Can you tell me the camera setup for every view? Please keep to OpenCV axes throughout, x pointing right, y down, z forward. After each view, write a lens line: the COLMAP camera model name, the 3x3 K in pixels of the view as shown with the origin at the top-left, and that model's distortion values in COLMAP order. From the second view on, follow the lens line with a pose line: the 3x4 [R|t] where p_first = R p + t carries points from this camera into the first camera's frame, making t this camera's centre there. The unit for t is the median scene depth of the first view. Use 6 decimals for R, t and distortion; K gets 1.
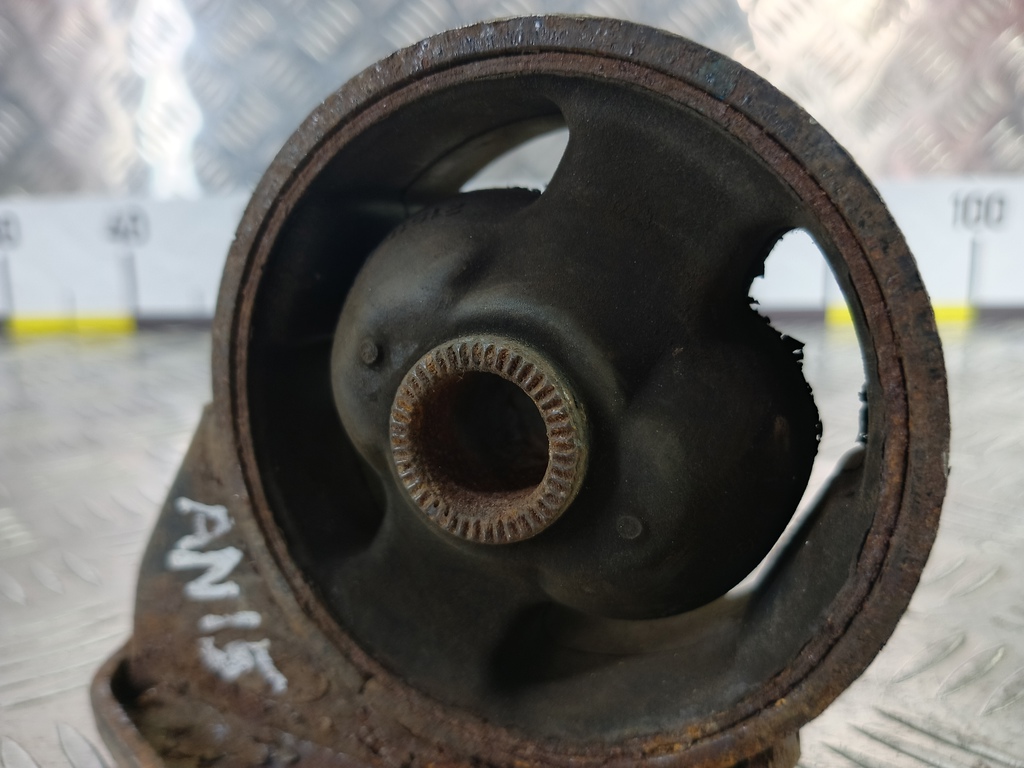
lens RADIAL K [[871.7, 0, 515.8], [0, 871.7, 388.1], [0, 0, 1]] dist [-0.010466, -0.080731]
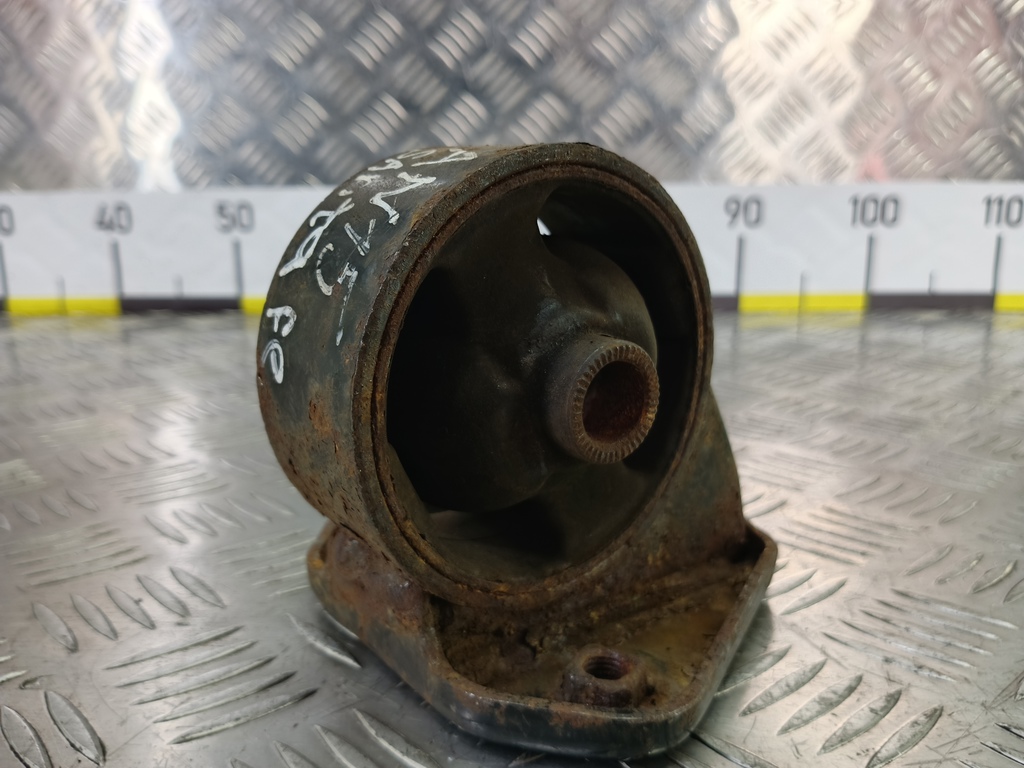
lens RADIAL K [[861.1, 0, 512.0], [0, 861.1, 384.0], [0, 0, 1]] dist [-0.000452, -0.076813]
pose [[0.999849, 0.005252, 0.016559, 0.103900], [-0.005560, 0.999812, 0.018584, 0.006000], [-0.016458, -0.018673, 0.999690, -0.257513]]
